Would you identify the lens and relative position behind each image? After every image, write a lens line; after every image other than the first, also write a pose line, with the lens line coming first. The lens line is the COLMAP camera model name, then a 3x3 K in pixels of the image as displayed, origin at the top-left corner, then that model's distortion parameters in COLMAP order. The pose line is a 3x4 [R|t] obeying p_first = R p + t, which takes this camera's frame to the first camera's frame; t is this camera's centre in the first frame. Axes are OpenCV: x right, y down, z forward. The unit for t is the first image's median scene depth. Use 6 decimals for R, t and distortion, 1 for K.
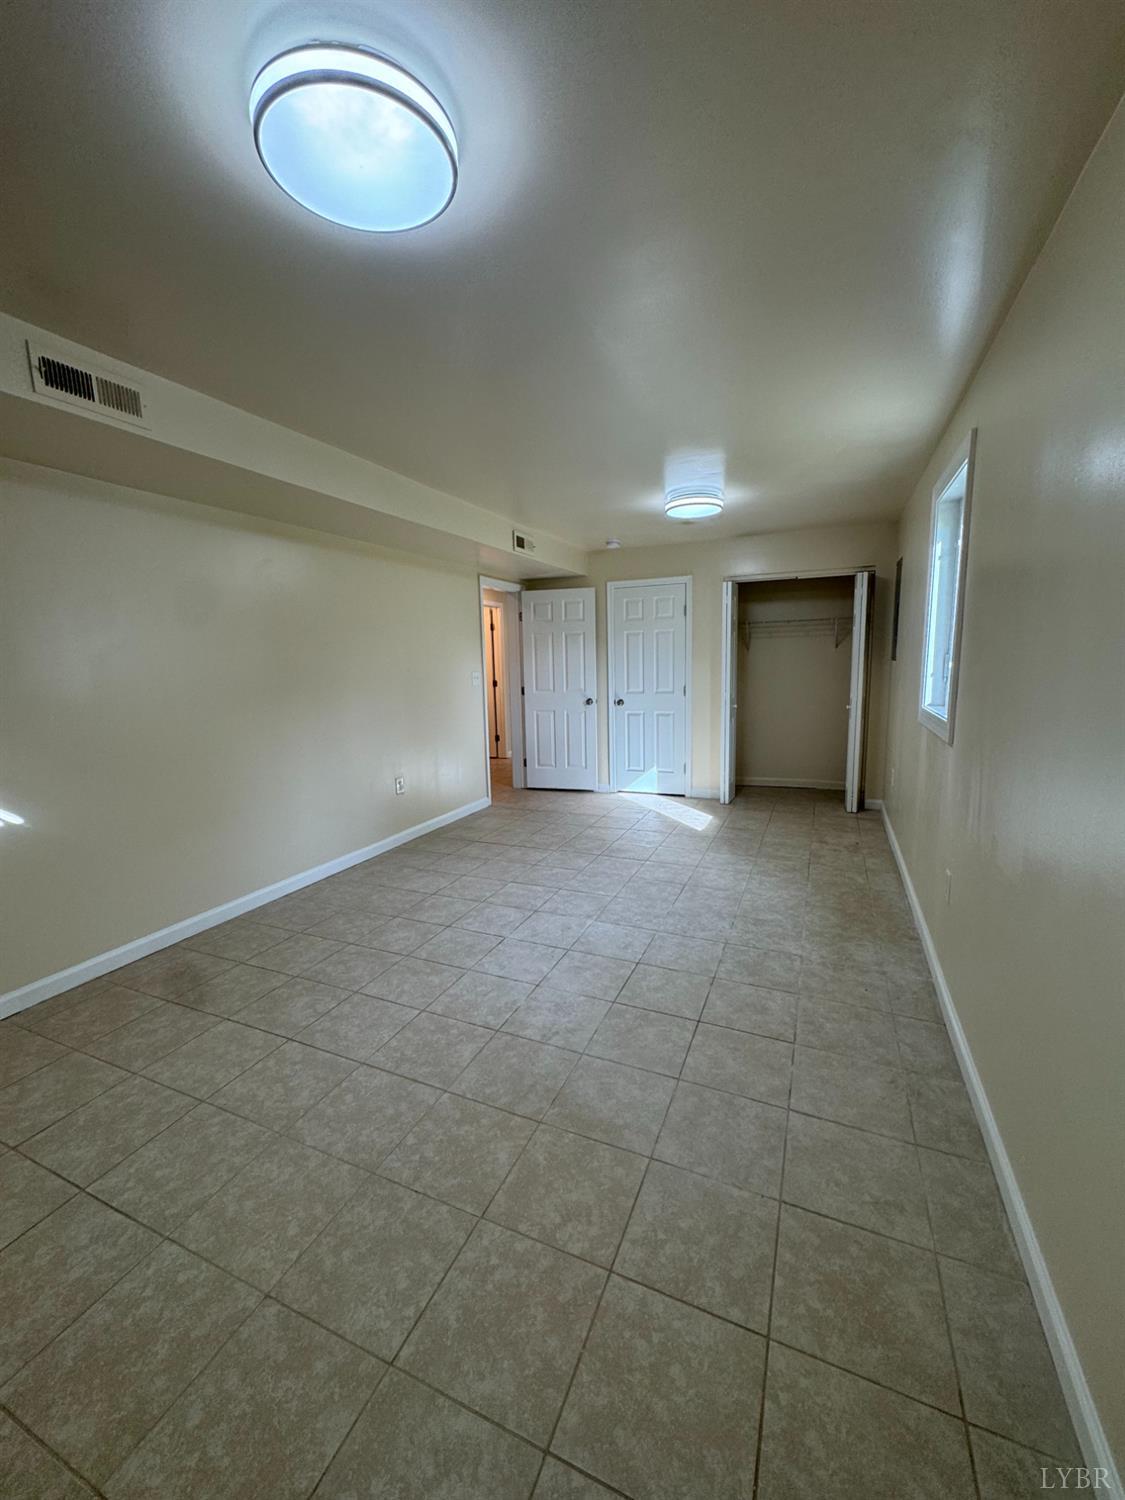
lens RADIAL K [[599.3, 0, 559.9], [0, 599.3, 746.6], [0, 0, 1]] dist [-0.006299, 0.000689]
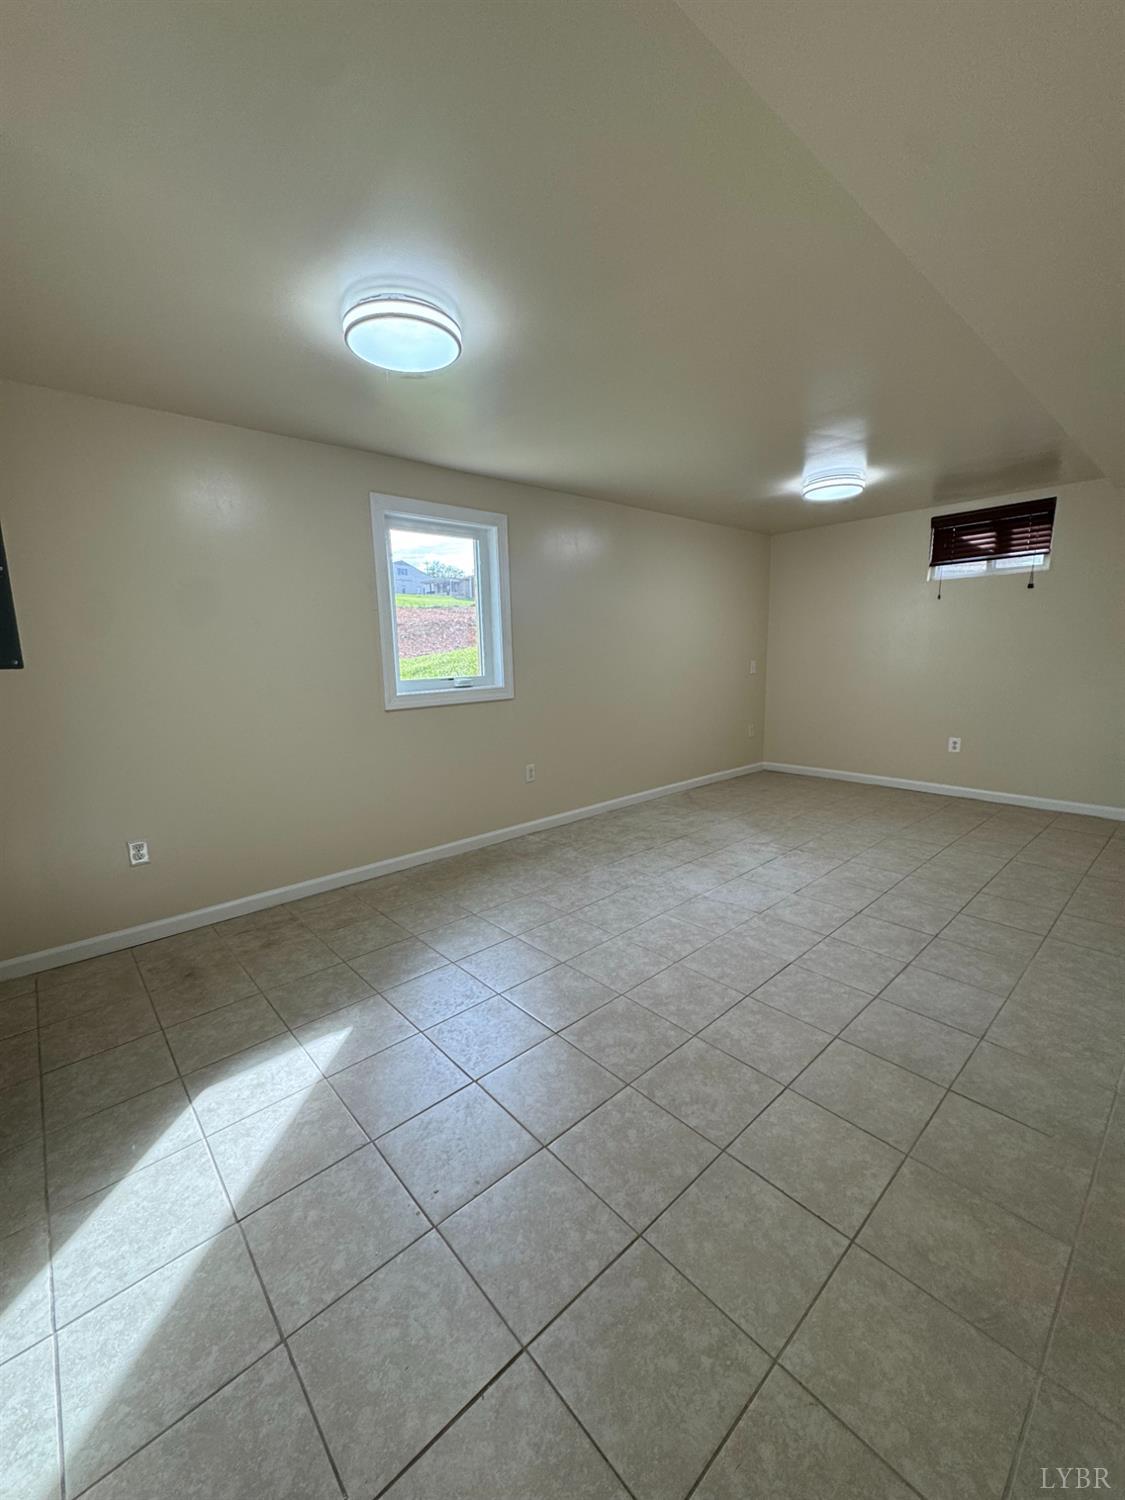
lens RADIAL K [[599.3, 0, 563.8], [0, 599.3, 752.3], [0, 0, 1]] dist [-0.006299, 0.000689]
pose [[-0.911329, -0.029339, 0.410631, -0.136334], [0.100454, 0.951459, 0.290920, -0.254945], [-0.399234, 0.306374, -0.864146, 1.852729]]
